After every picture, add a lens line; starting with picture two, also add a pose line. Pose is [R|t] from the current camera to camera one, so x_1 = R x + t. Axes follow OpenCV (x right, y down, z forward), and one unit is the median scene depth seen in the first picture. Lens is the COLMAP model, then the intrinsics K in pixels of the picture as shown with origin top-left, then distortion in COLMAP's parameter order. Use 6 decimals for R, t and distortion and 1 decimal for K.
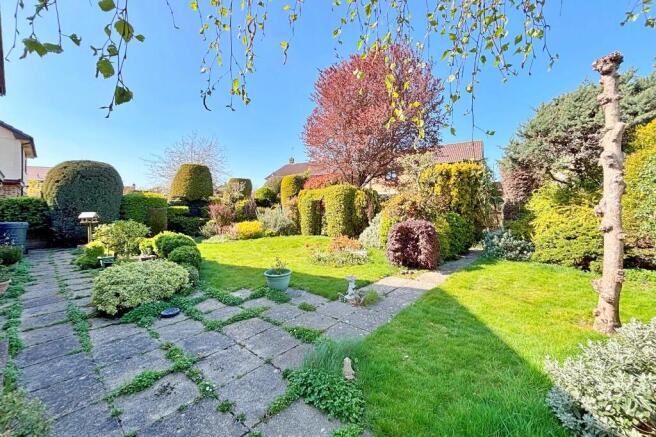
lens RADIAL K [[263.6, 0, 328.0], [0, 263.6, 218.5], [0, 0, 1]] dist [0.018376, 0.000184]
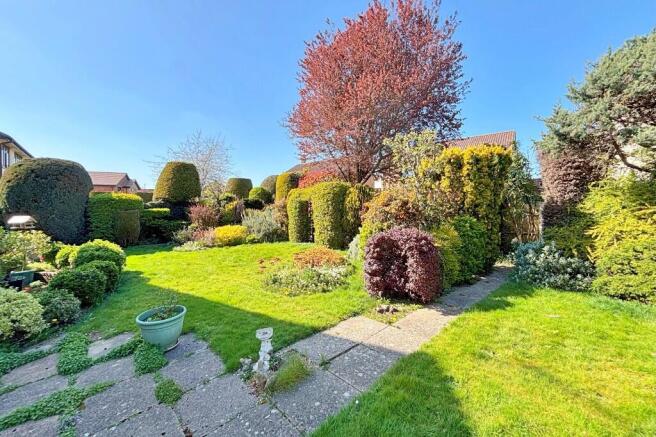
lens RADIAL K [[263.6, 0, 328.0], [0, 263.6, 218.5], [0, 0, 1]] dist [0.018376, 0.000184]
pose [[0.995885, 0.000000, -0.090628, 0.166642], [-0.000417, 0.999989, -0.004580, -0.013098], [0.090627, 0.004599, 0.995874, 0.260936]]
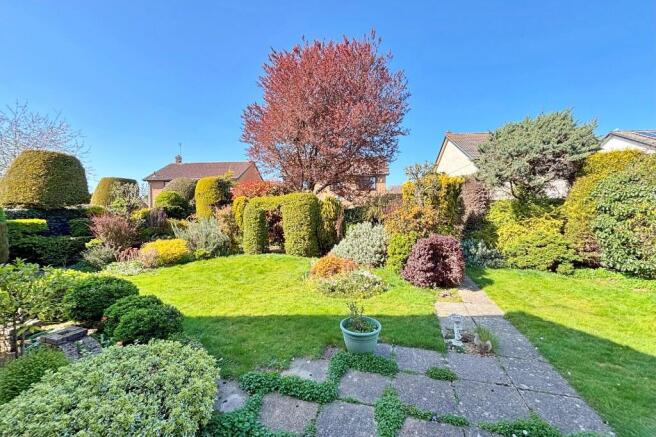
lens RADIAL K [[266.1, 0, 326.4], [0, 266.1, 229.5], [0, 0, 1]] dist [0.001172, 0.000125]
pose [[0.905960, -0.027544, 0.422467, -0.347212], [0.022036, 0.999597, 0.017917, -0.032304], [-0.422790, -0.006922, 0.906201, 0.275970]]
